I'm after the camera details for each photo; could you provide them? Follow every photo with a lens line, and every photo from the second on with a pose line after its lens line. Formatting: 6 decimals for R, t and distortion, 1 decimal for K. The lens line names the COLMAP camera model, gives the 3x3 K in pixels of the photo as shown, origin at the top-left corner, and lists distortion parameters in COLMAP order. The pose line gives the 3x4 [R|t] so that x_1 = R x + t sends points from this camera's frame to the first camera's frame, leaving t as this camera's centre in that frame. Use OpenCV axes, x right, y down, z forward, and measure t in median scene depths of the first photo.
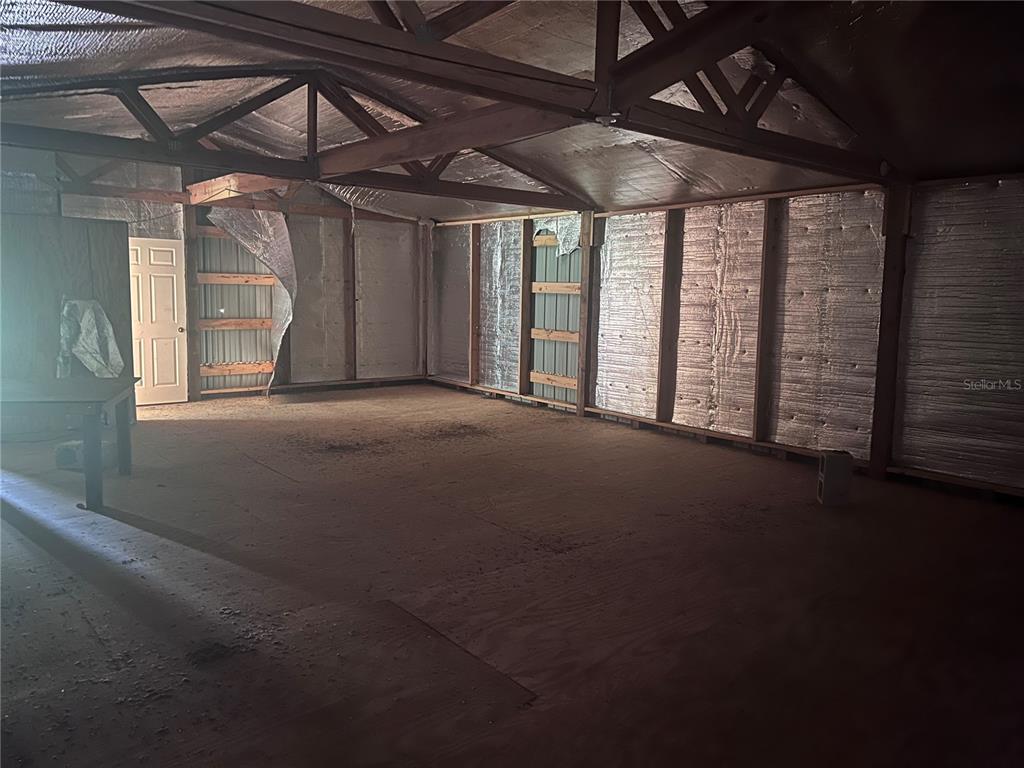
lens RADIAL K [[762.0, 0, 497.9], [0, 762.0, 371.2], [0, 0, 1]] dist [0.129158, -0.199105]
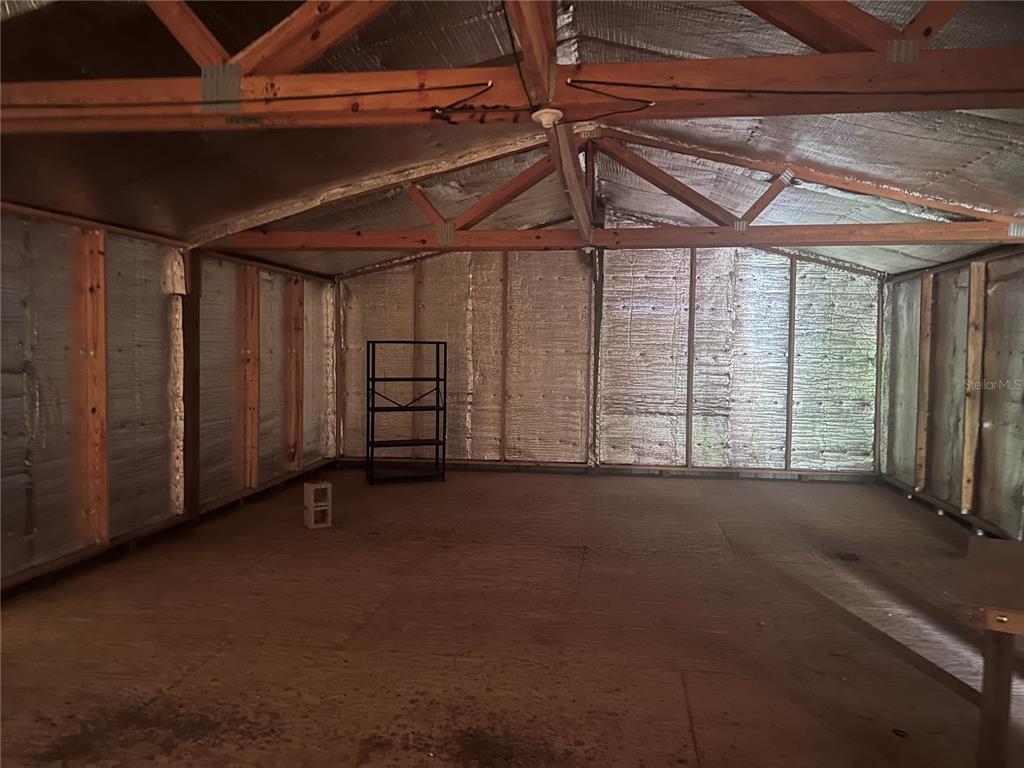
lens RADIAL K [[774.1, 0, 510.7], [0, 774.1, 388.7], [0, 0, 1]] dist [0.057288, -0.070113]
pose [[-0.691293, -0.061246, 0.719974, -0.740686], [0.050549, 0.989861, 0.132739, -0.219357], [-0.720804, 0.128156, -0.681189, 1.826739]]
